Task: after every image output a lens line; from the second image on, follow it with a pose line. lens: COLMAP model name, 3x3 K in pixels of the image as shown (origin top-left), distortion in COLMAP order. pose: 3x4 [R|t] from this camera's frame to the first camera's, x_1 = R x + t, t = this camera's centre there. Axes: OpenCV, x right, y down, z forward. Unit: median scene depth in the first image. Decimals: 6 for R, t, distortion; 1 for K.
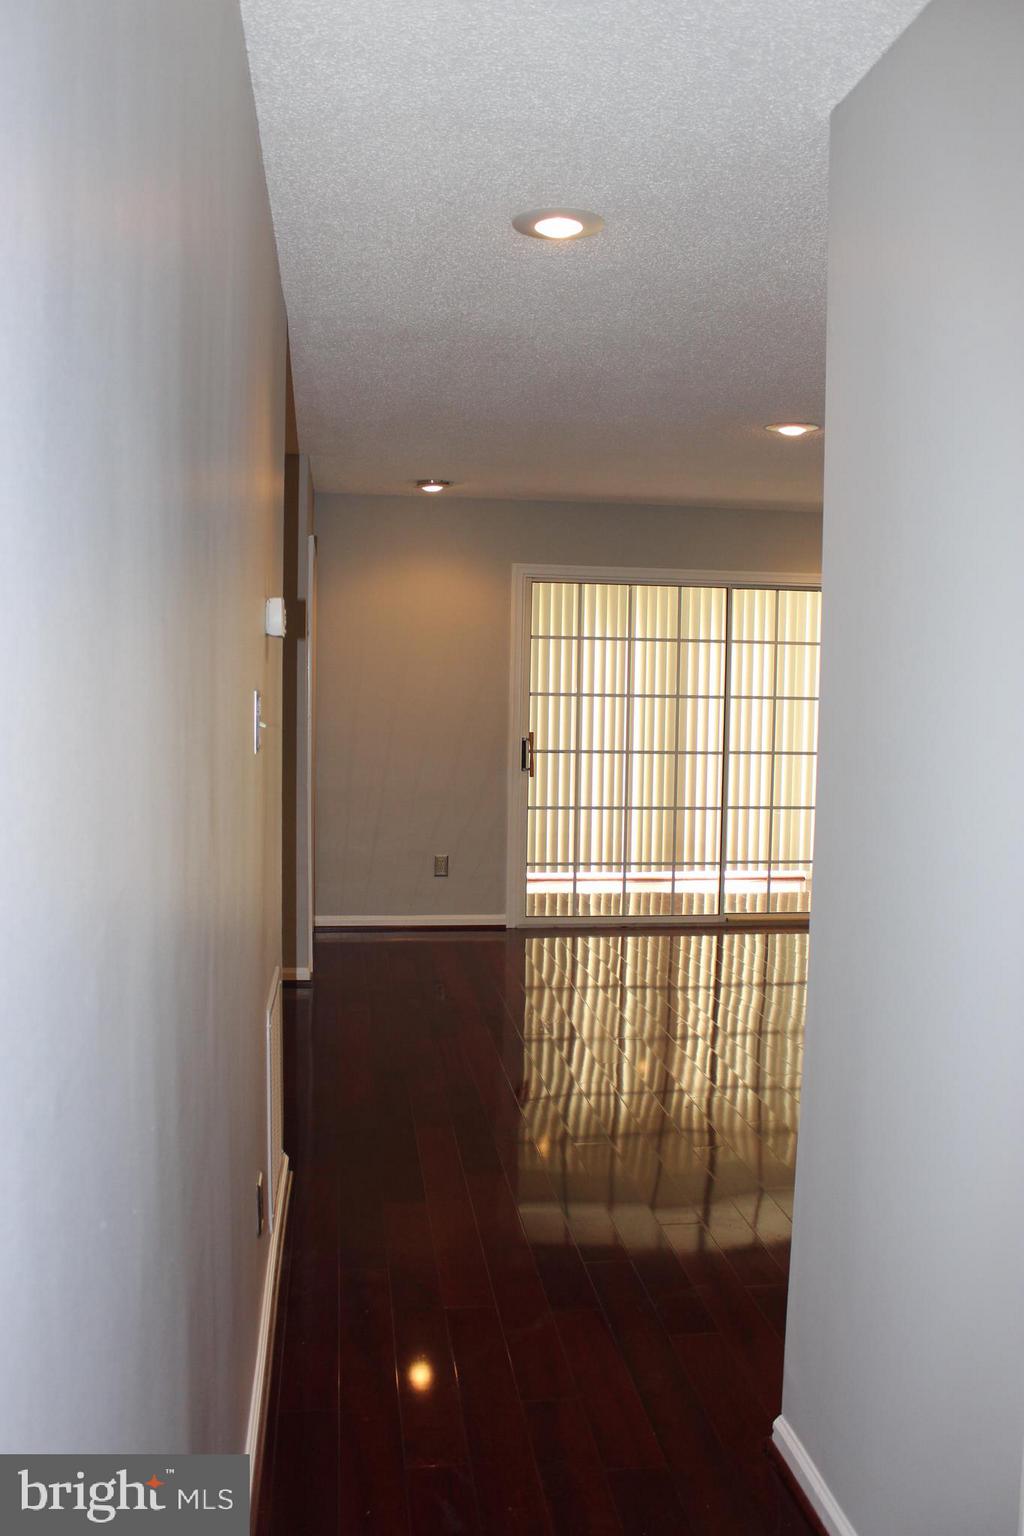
lens RADIAL K [[1275.1, 0, 512.0], [0, 1275.1, 768.0], [0, 0, 1]] dist [-0.184488, 0.176966]
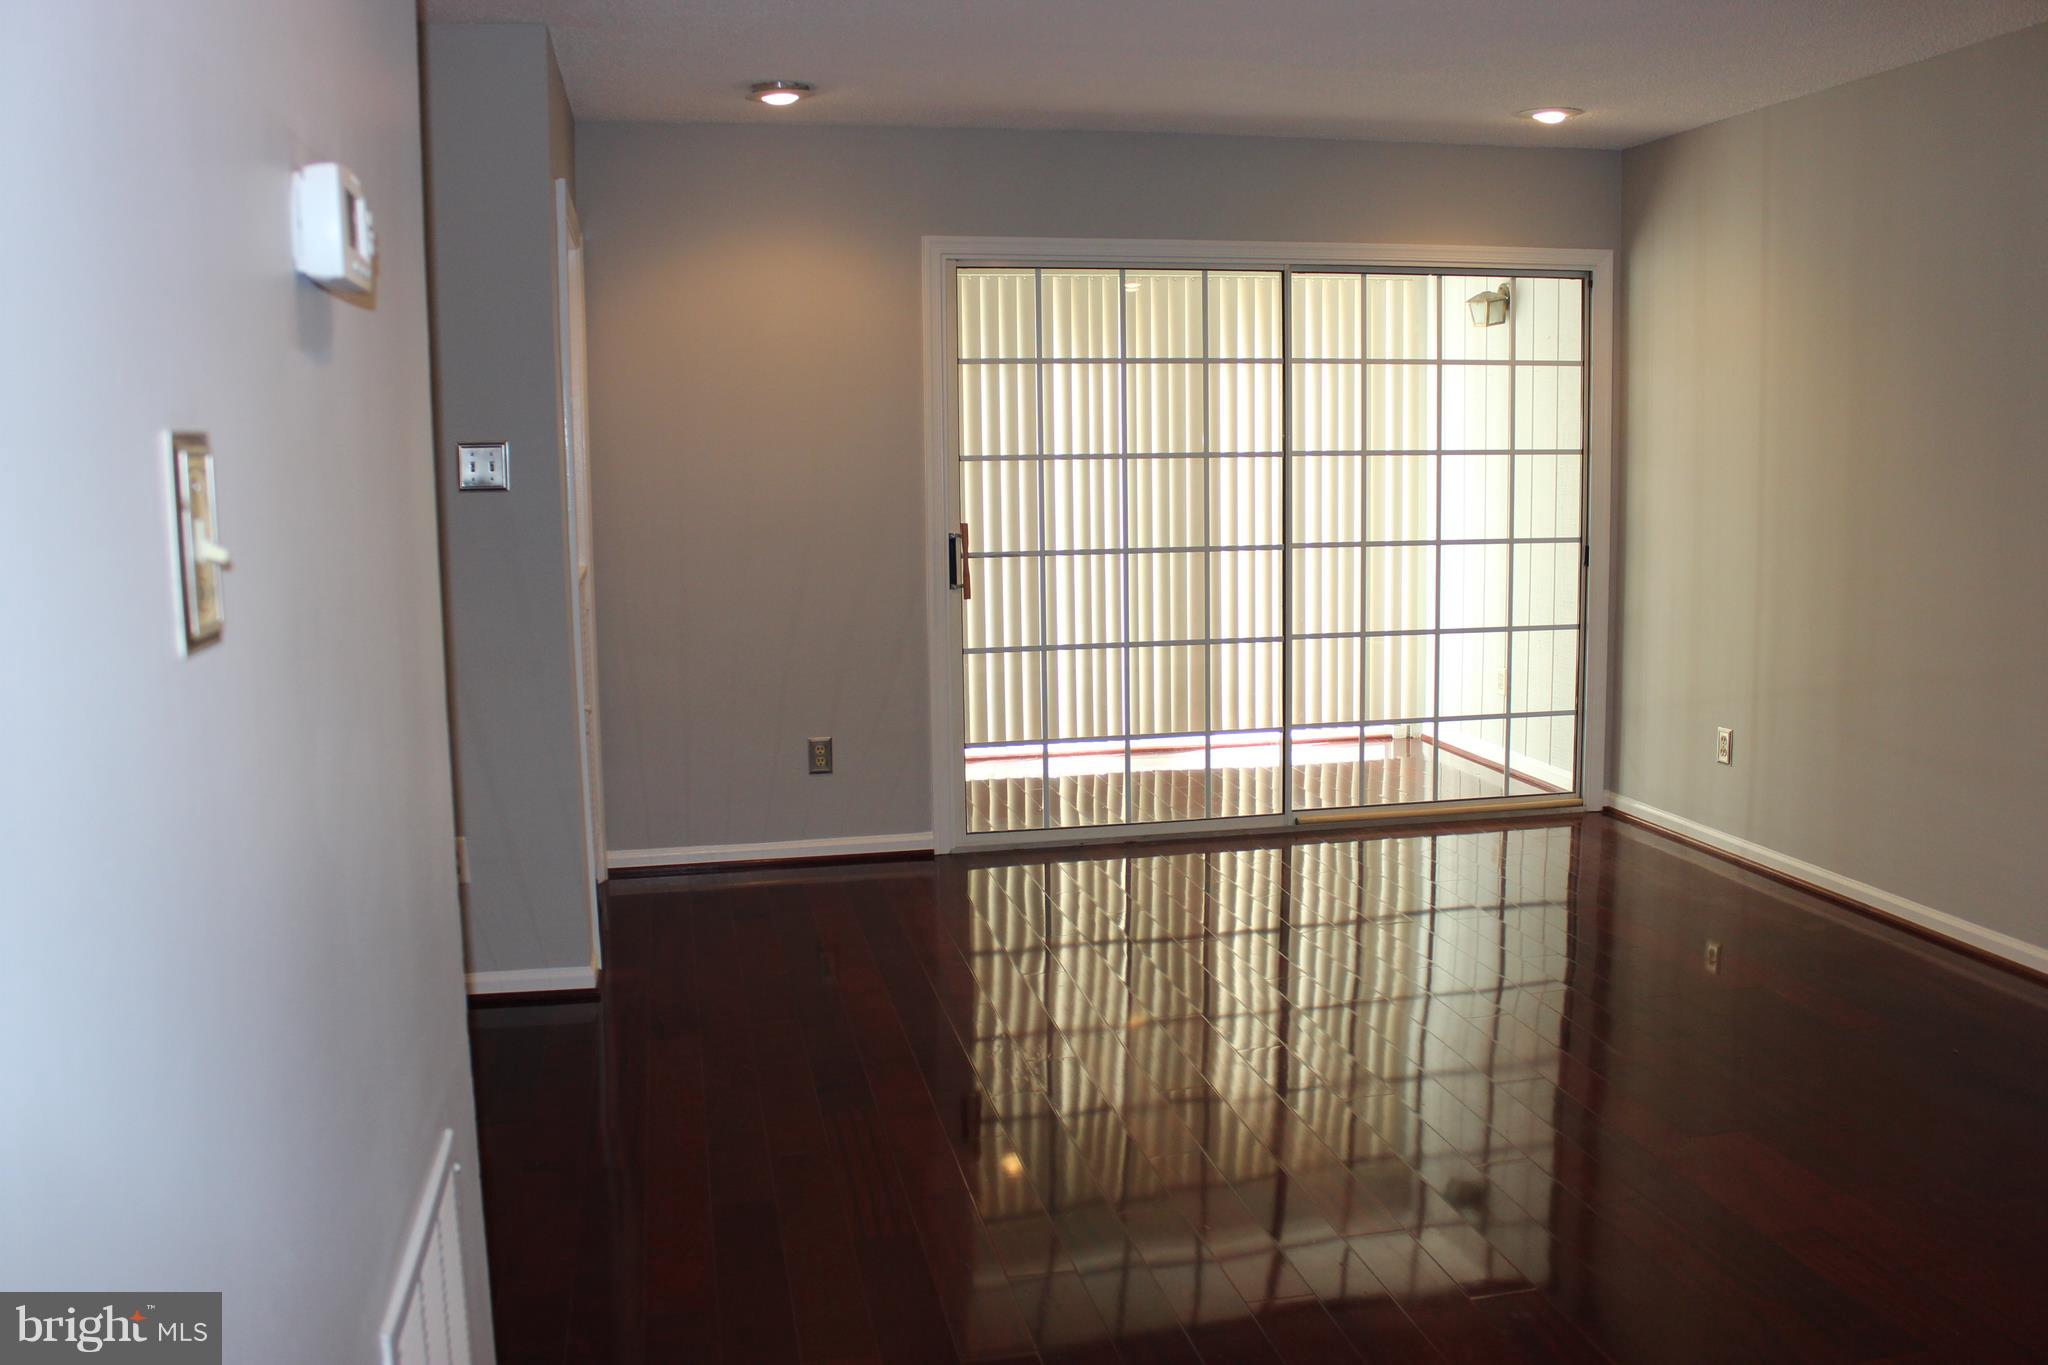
lens RADIAL K [[1700.1, 0, 1021.6], [0, 1700.1, 660.0], [0, 0, 1]] dist [-0.184488, 0.176966]
pose [[0.996974, -0.038905, 0.067306, -0.013174], [0.035091, 0.997760, 0.056945, -0.008535], [-0.069371, -0.054411, 0.996106, 0.207653]]
